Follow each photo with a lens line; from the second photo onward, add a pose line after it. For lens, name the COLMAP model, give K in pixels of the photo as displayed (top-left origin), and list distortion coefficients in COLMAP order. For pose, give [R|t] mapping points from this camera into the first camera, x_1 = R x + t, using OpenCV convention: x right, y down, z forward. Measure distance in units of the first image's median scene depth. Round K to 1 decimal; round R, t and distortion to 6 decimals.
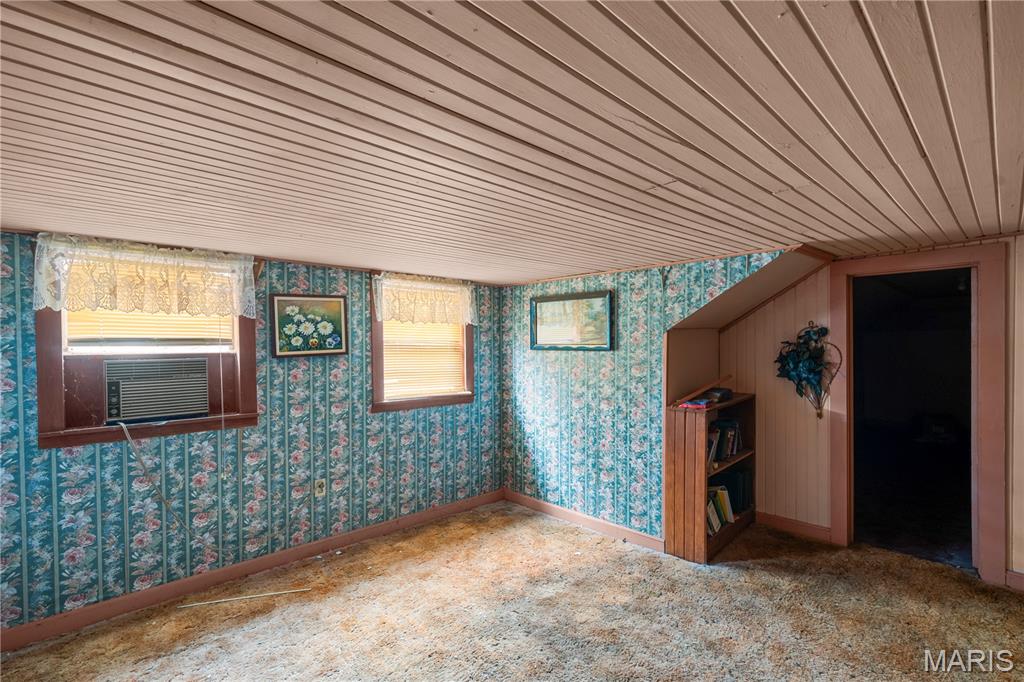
lens RADIAL K [[467.4, 0, 508.1], [0, 467.4, 345.3], [0, 0, 1]] dist [0.000329, 0.000688]
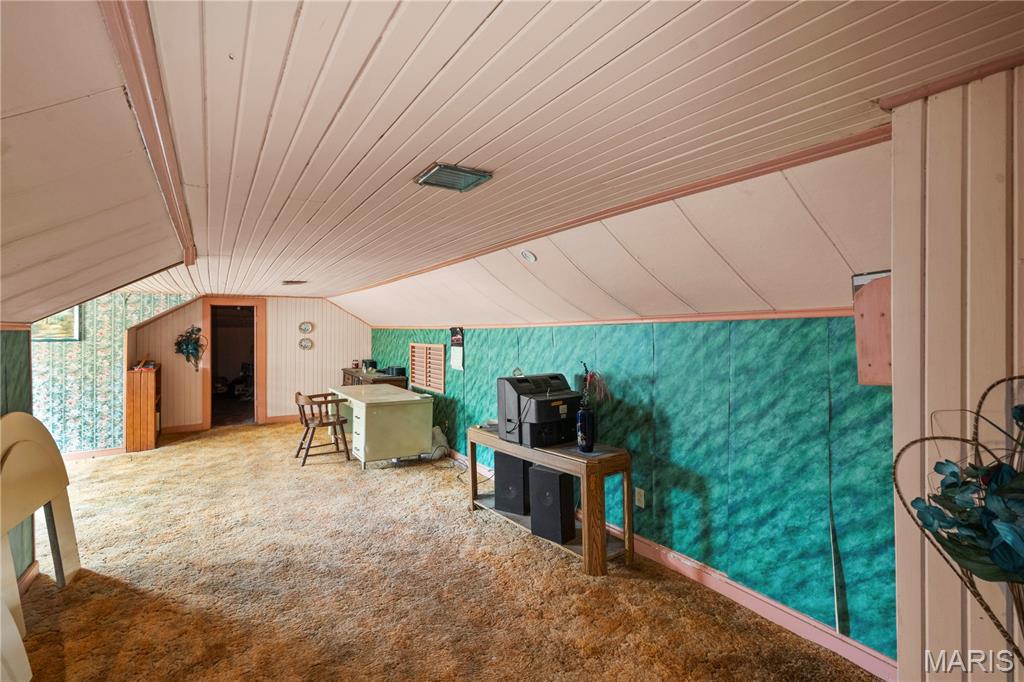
lens RADIAL K [[467.4, 0, 509.1], [0, 467.4, 336.0], [0, 0, 1]] dist [0.000329, 0.000688]
pose [[0.196450, -0.005530, 0.980498, -1.096415], [0.012304, 0.999919, 0.003175, 0.008001], [-0.980437, 0.011440, 0.196503, -0.767540]]
